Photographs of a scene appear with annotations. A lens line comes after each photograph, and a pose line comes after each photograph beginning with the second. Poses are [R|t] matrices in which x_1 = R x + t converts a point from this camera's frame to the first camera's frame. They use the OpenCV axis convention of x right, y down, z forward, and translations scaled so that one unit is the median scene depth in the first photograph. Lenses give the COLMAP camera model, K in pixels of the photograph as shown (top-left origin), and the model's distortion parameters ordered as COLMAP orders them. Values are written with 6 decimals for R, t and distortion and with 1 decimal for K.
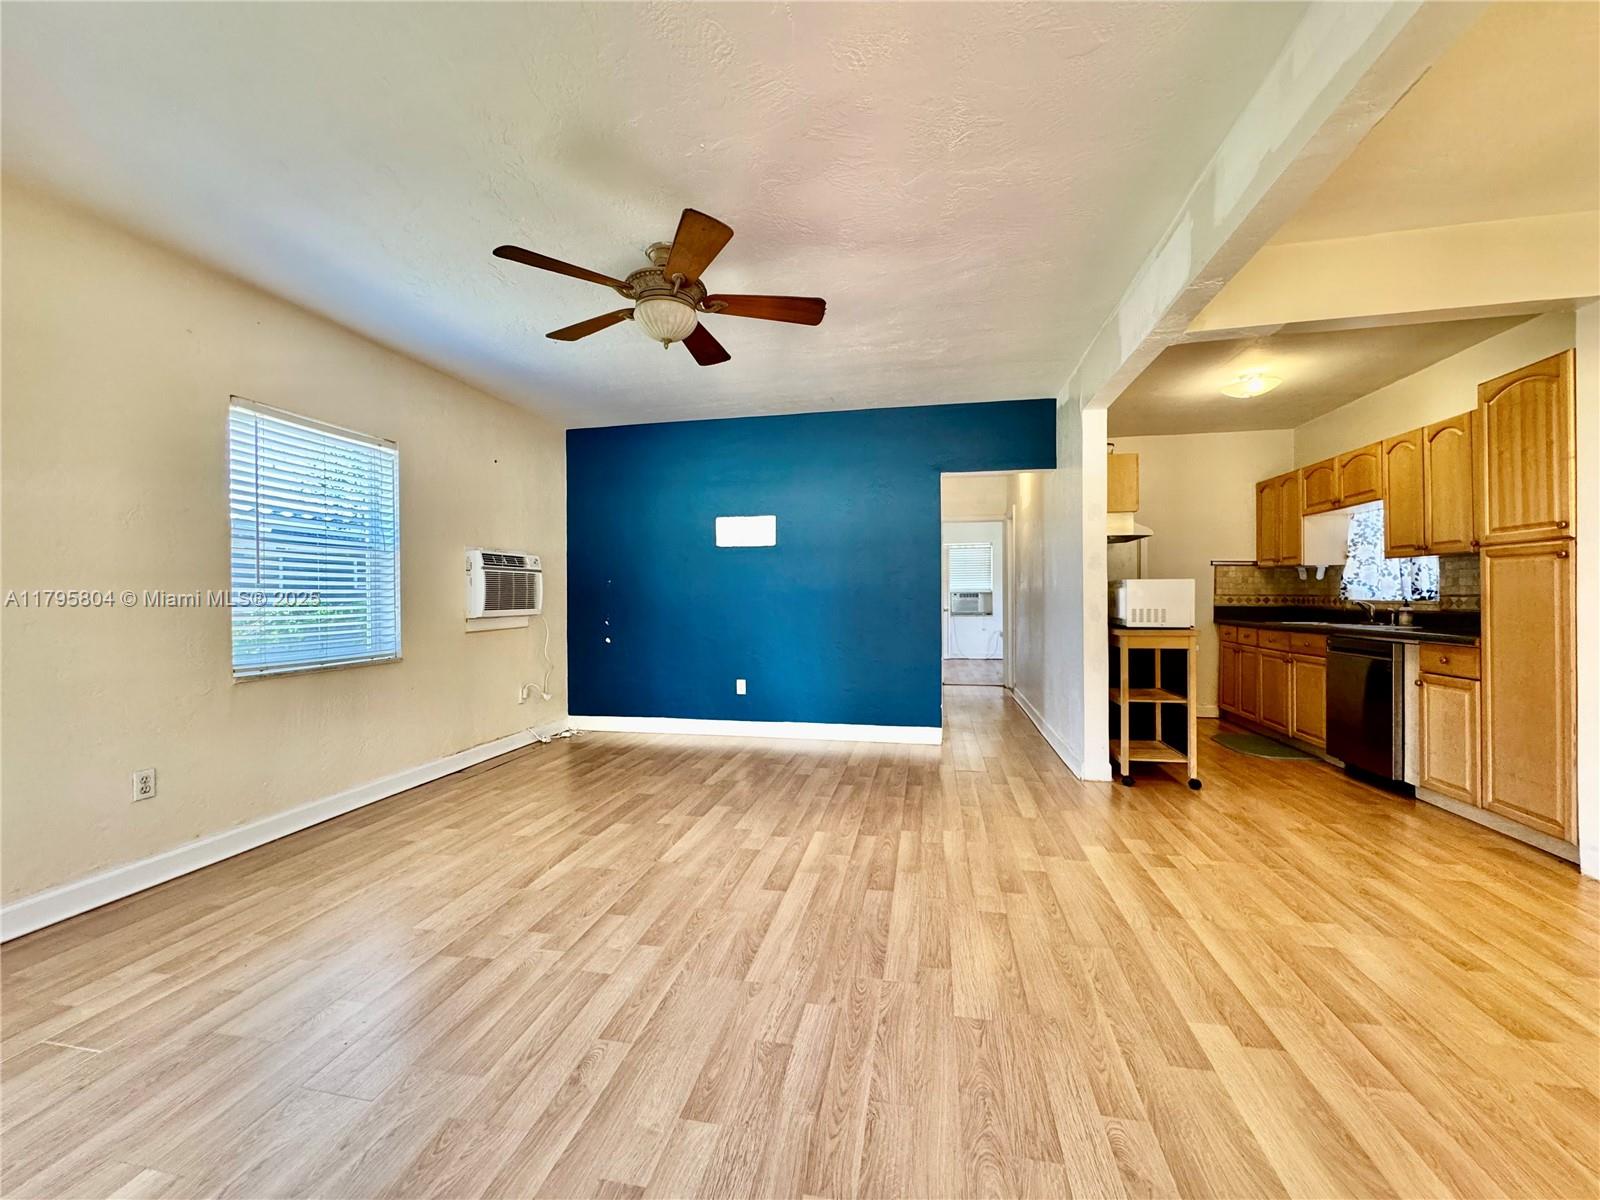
lens RADIAL K [[639.6, 0, 805.4], [0, 639.6, 597.4], [0, 0, 1]] dist [-0.000251, 0.000167]
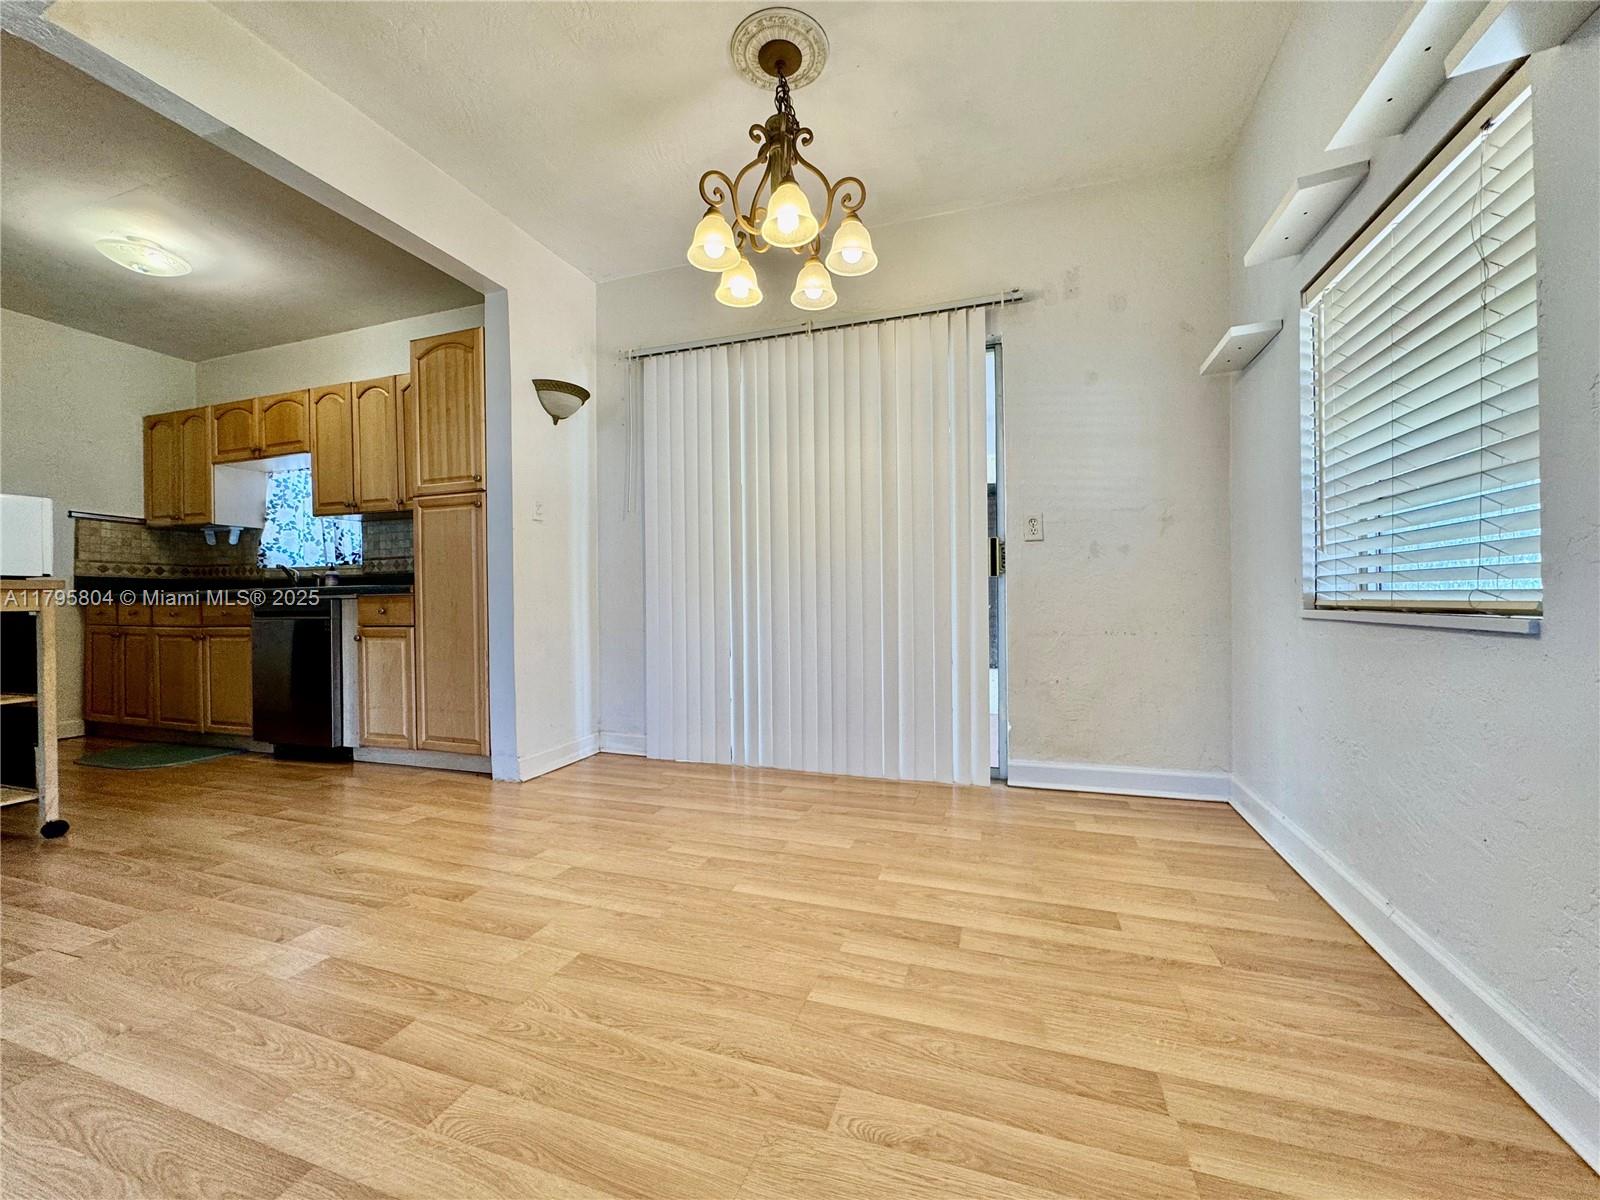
lens RADIAL K [[639.6, 0, 796.4], [0, 639.6, 599.6], [0, 0, 1]] dist [-0.000251, 0.000167]
pose [[0.139594, 0.001601, 0.990208, 0.098829], [0.011417, 0.999930, -0.003226, 0.083409], [-0.990143, 0.011755, 0.139566, 0.207148]]
